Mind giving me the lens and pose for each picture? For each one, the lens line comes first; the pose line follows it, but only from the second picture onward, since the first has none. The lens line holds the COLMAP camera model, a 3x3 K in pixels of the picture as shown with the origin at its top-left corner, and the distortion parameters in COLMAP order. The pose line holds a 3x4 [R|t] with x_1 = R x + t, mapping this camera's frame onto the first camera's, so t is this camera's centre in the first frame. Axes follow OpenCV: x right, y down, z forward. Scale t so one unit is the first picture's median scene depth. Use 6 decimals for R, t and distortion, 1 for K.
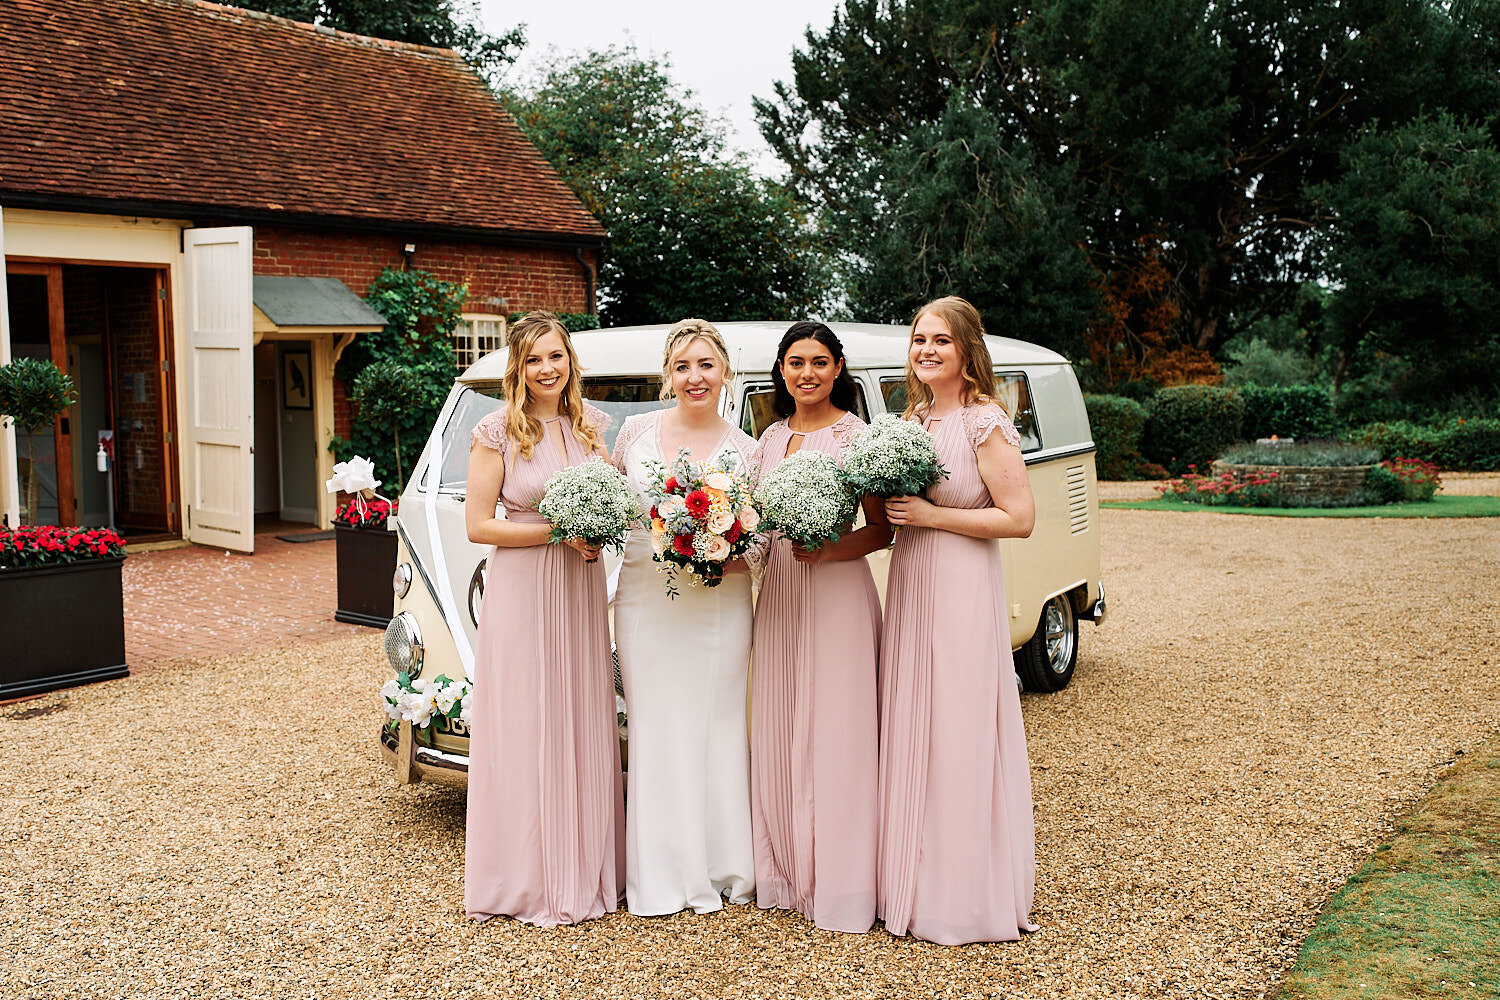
lens RADIAL K [[1457.1, 0, 744.0], [0, 1457.1, 491.8], [0, 0, 1]] dist [-0.063235, 0.167860]
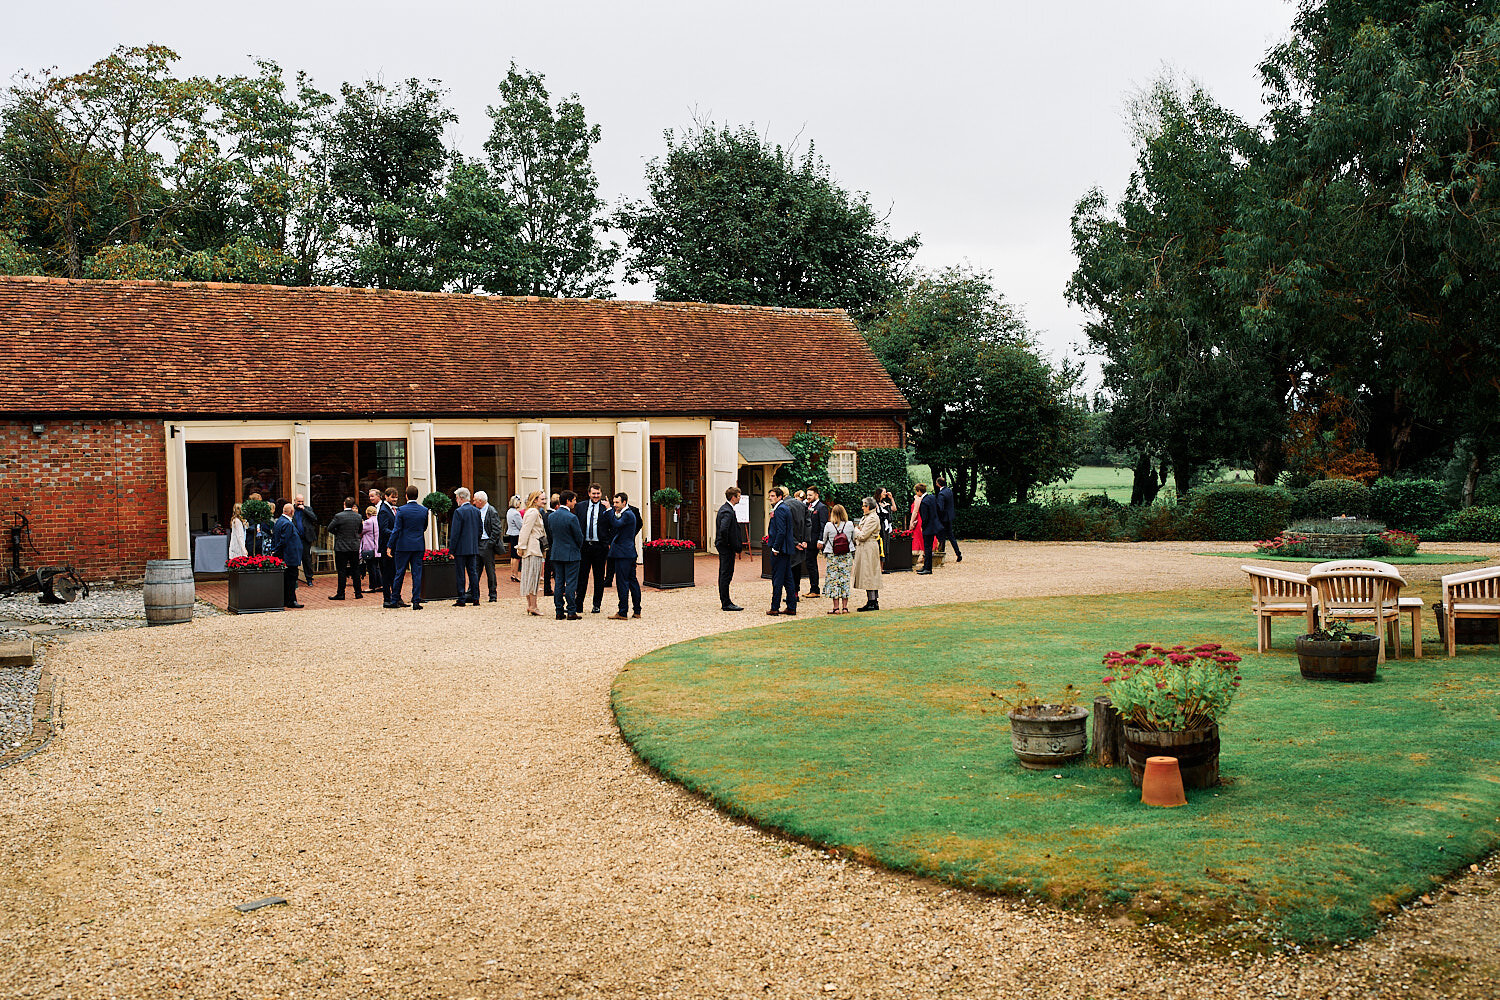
lens RADIAL K [[1457.1, 0, 744.0], [0, 1457.1, 491.8], [0, 0, 1]] dist [-0.063235, 0.167860]
pose [[0.945424, 0.014618, -0.325514, 0.247635], [-0.027389, 0.999023, -0.034686, 0.009132], [0.324689, 0.041709, 0.944901, -0.690866]]
